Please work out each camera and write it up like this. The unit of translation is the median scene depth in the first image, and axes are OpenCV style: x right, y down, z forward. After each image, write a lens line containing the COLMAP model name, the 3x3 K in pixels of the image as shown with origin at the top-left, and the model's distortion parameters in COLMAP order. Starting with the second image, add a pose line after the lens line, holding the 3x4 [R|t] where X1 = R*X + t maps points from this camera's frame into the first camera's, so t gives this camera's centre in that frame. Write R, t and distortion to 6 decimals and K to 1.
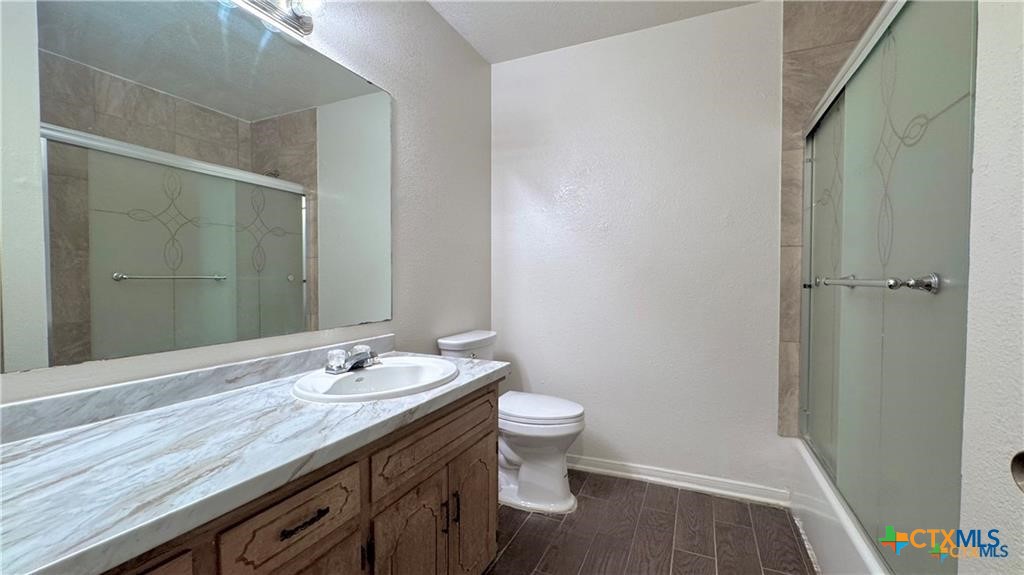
lens RADIAL K [[415.2, 0, 512.0], [0, 415.2, 287.5], [0, 0, 1]] dist [0.000571, 0.000142]
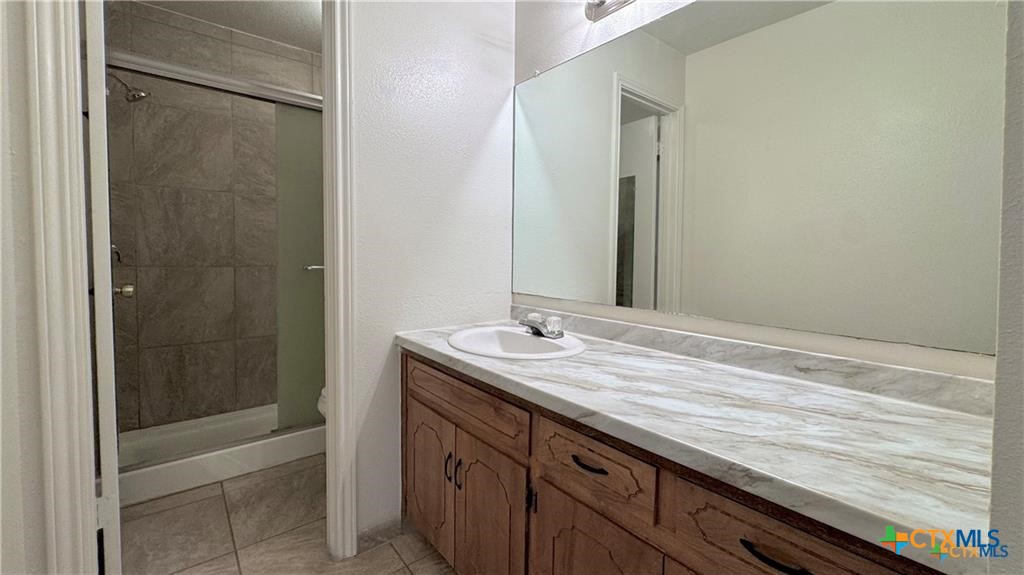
lens RADIAL K [[419.6, 0, 511.6], [0, 419.6, 242.2], [0, 0, 1]] dist [-0.002739, -0.000123]
pose [[-0.434179, -0.016838, -0.900669, 0.528431], [-0.020340, 0.999754, -0.008885, -0.037368], [0.900597, 0.014462, -0.434415, 1.040284]]
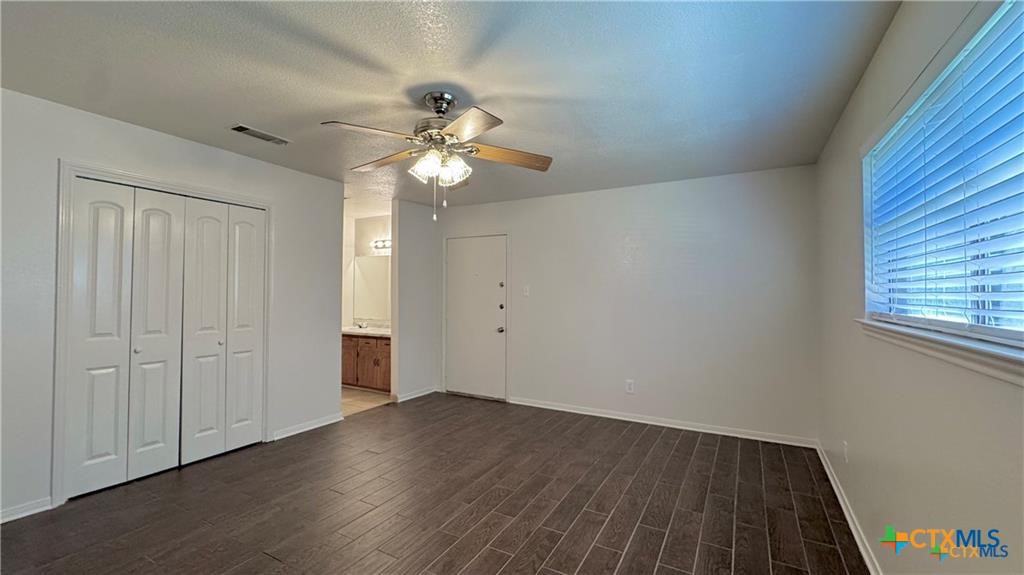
lens RADIAL K [[415.2, 0, 512.0], [0, 415.2, 287.5], [0, 0, 1]] dist [0.000571, 0.000142]
pose [[-0.077340, -0.015655, -0.996882, 5.361650], [-0.018337, 0.999730, -0.014277, -0.284275], [0.996836, 0.017176, -0.077607, 3.305185]]
